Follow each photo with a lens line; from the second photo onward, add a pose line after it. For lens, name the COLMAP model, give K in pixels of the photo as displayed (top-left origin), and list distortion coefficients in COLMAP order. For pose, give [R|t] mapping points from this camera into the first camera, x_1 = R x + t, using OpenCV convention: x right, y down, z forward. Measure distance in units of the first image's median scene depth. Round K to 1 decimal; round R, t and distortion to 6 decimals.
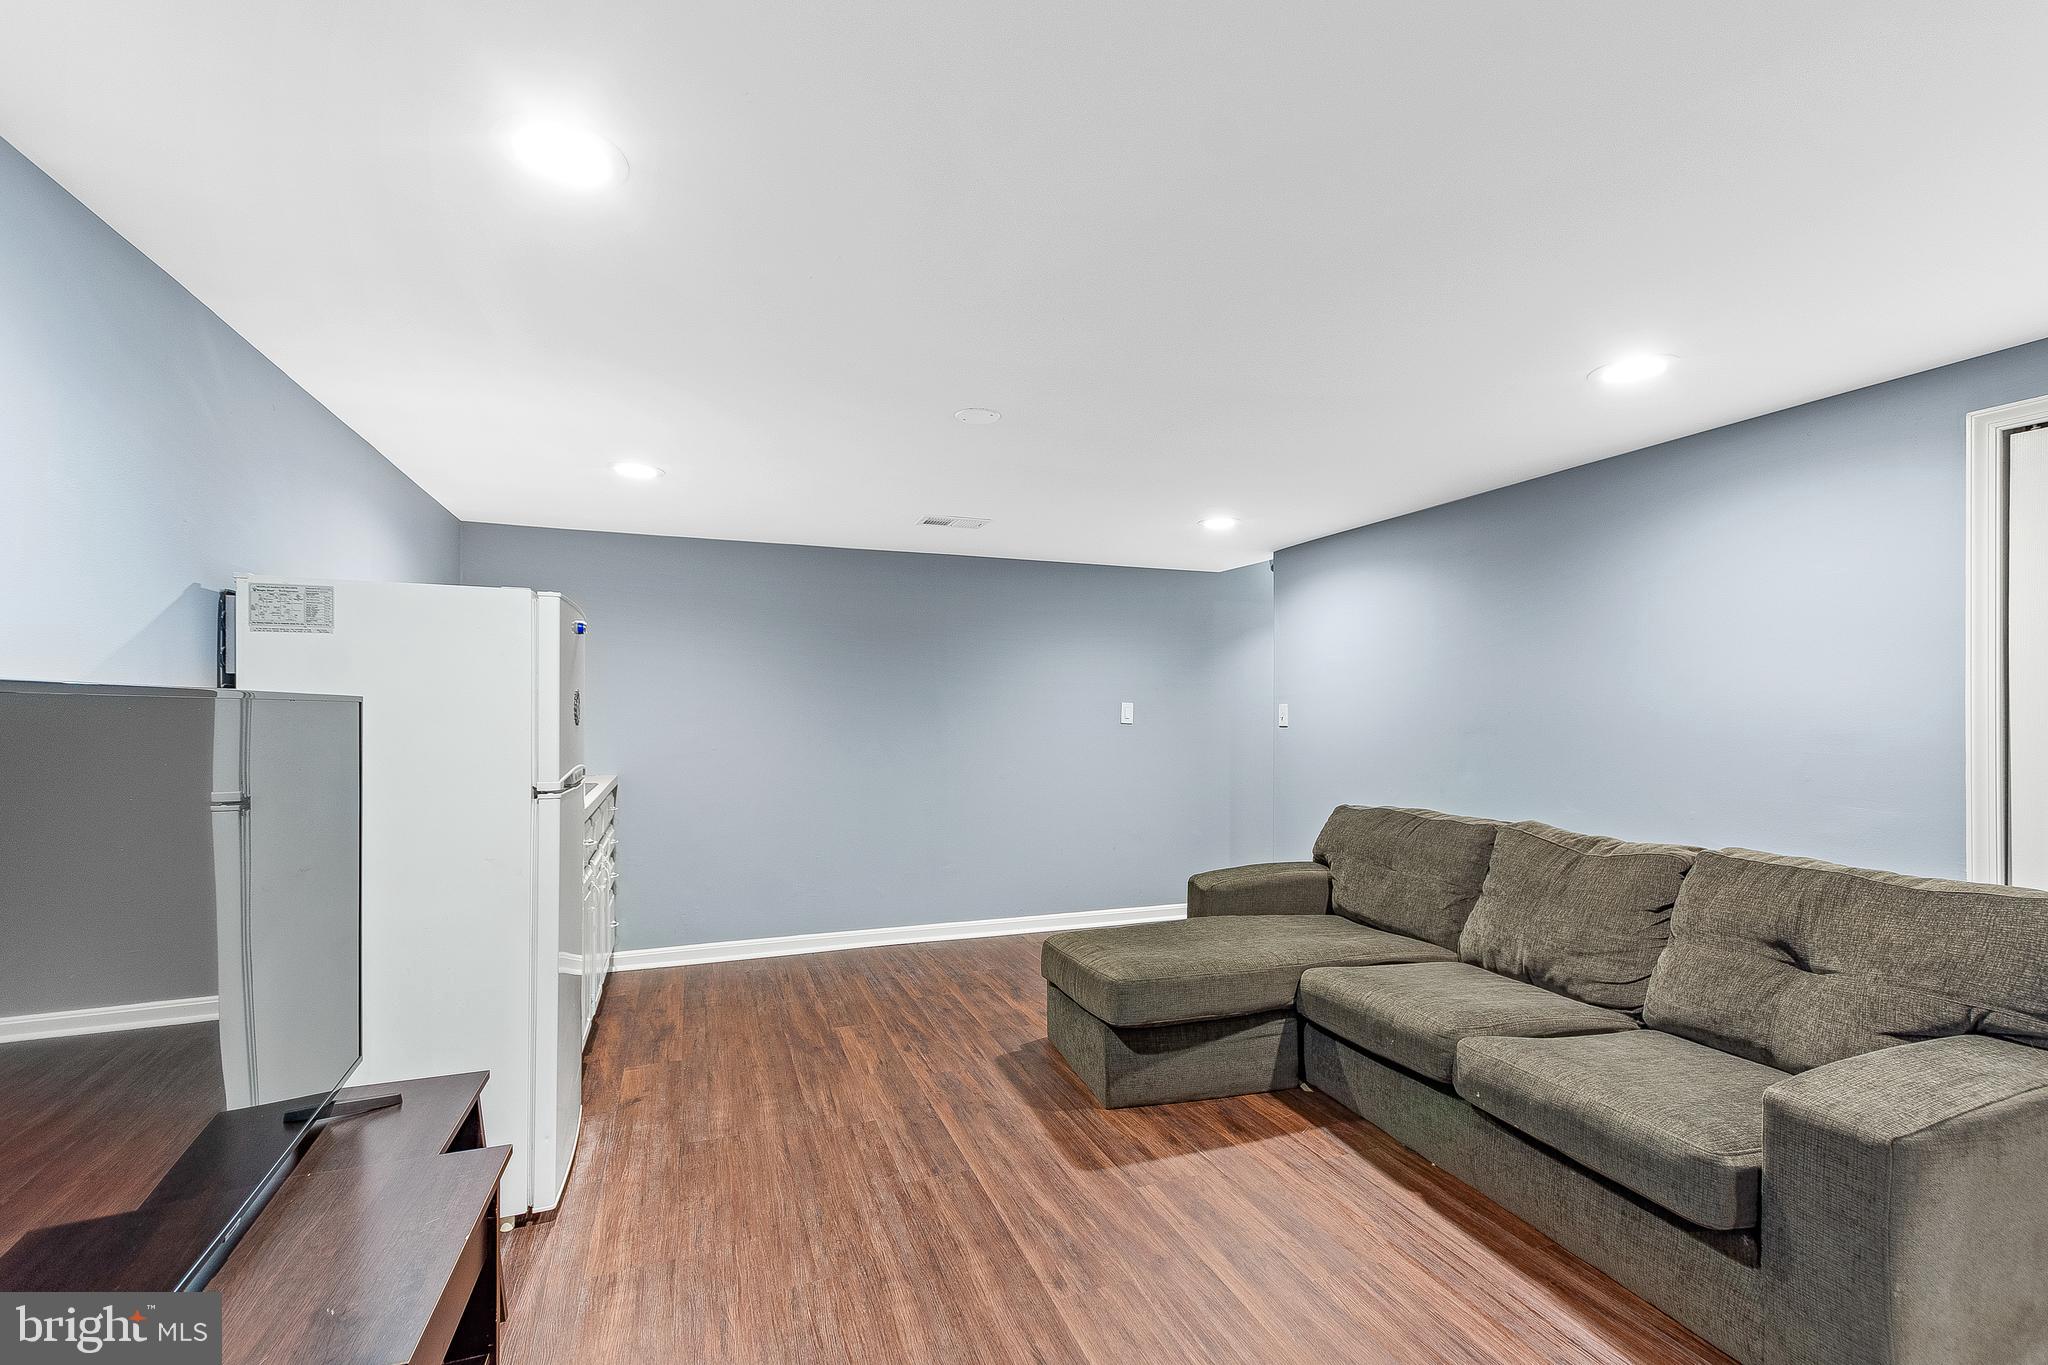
lens RADIAL K [[888.0, 0, 1030.4], [0, 888.0, 702.4], [0, 0, 1]] dist [0.020639, -0.001077]
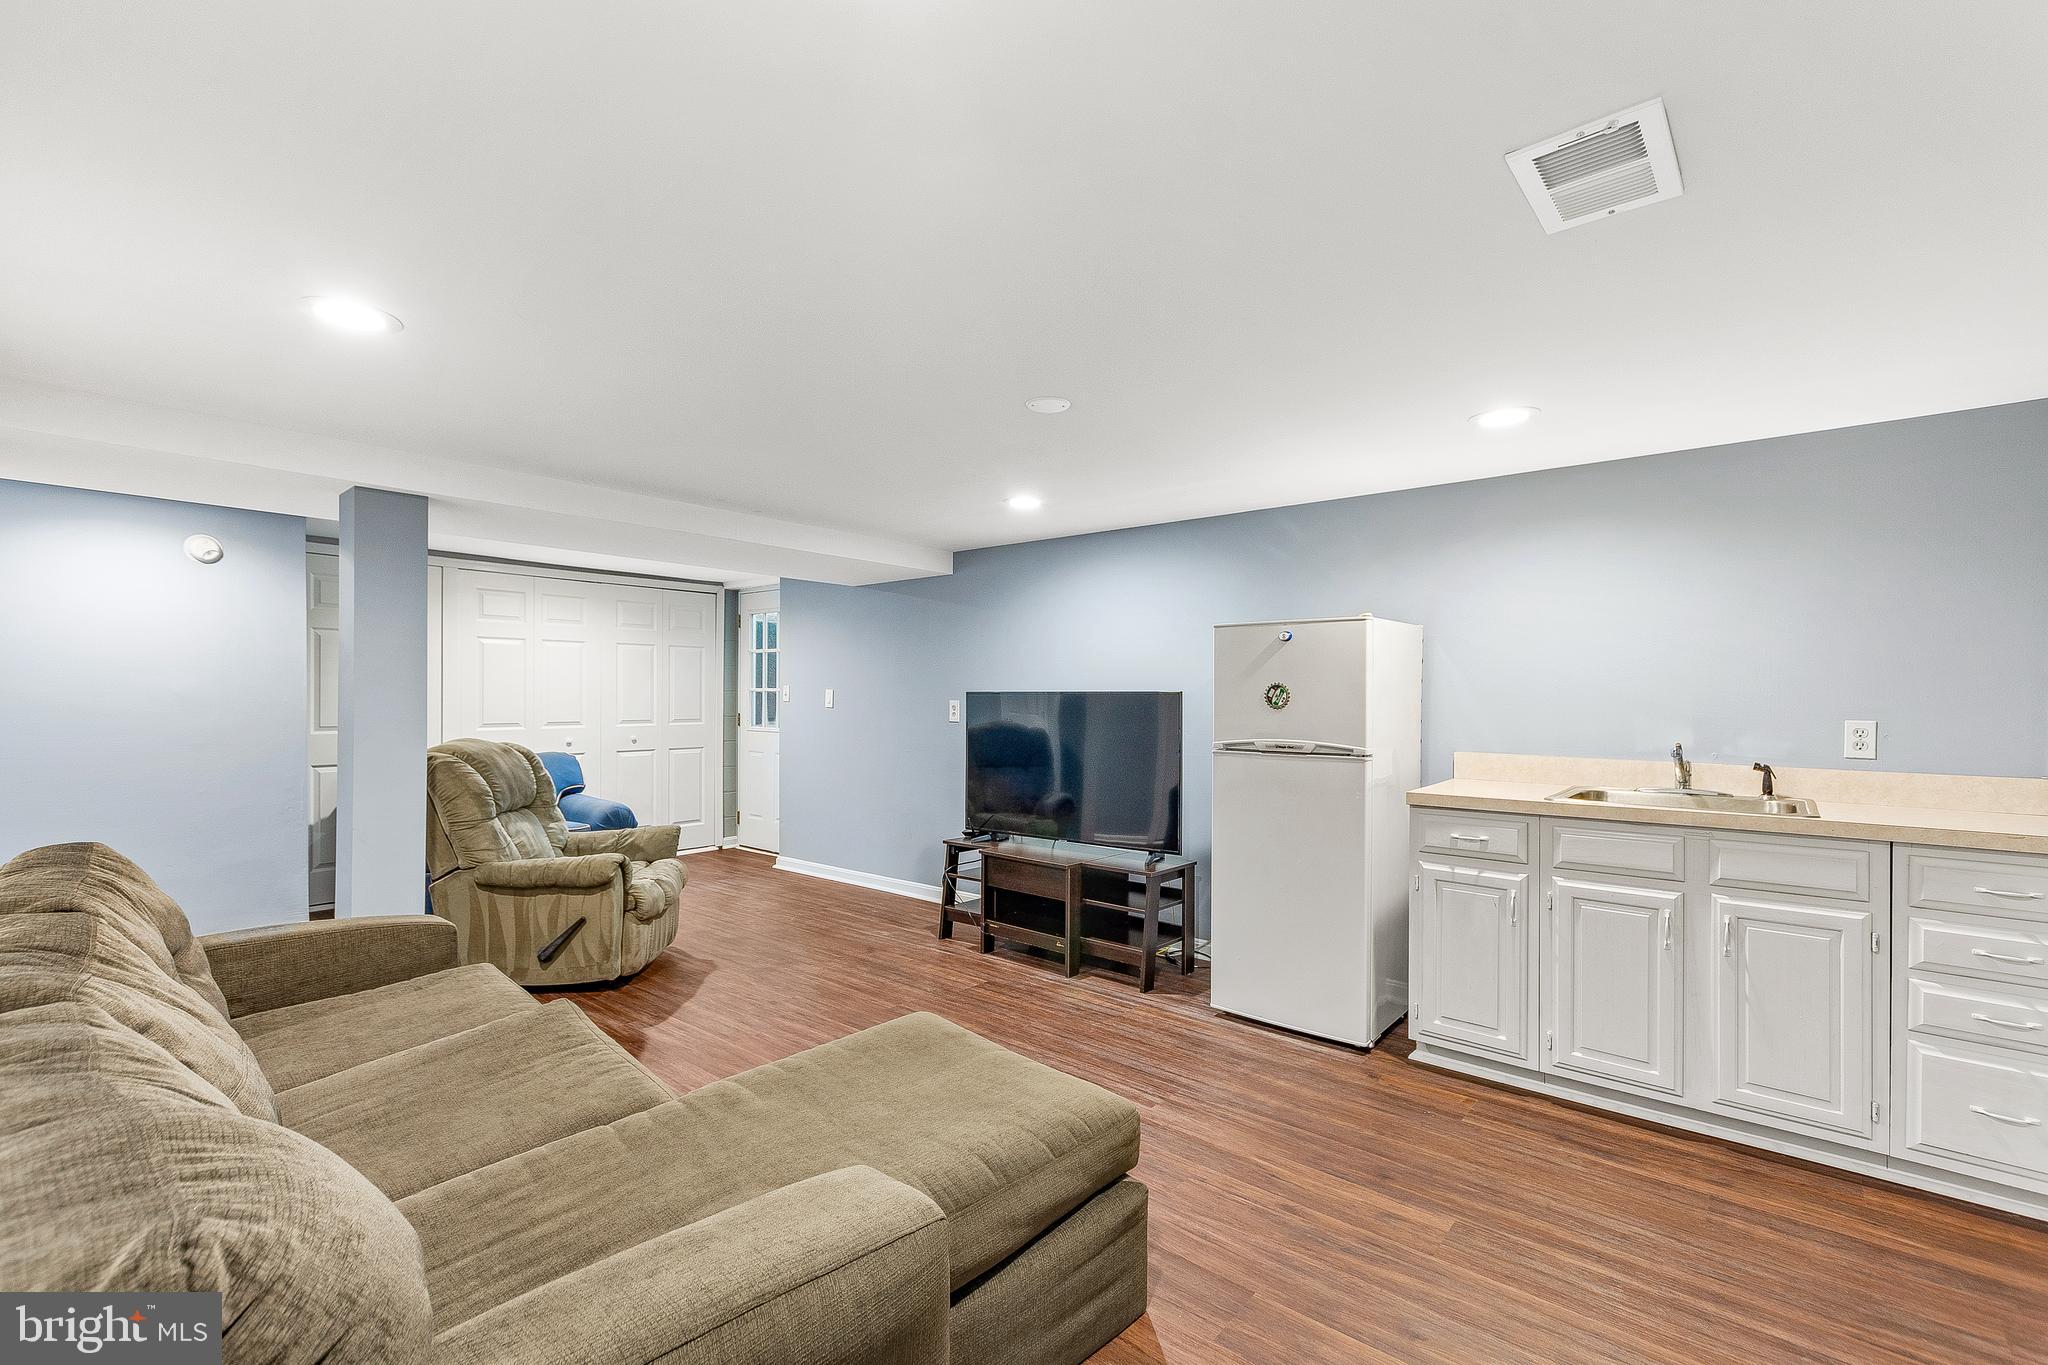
lens RADIAL K [[888.0, 0, 1030.4], [0, 888.0, 702.4], [0, 0, 1]] dist [0.020639, -0.001077]
pose [[-0.876128, 0.001872, -0.482074, 0.342219], [0.005105, 0.999972, -0.005393, 0.011974], [0.482051, -0.007186, -0.876114, 1.448774]]
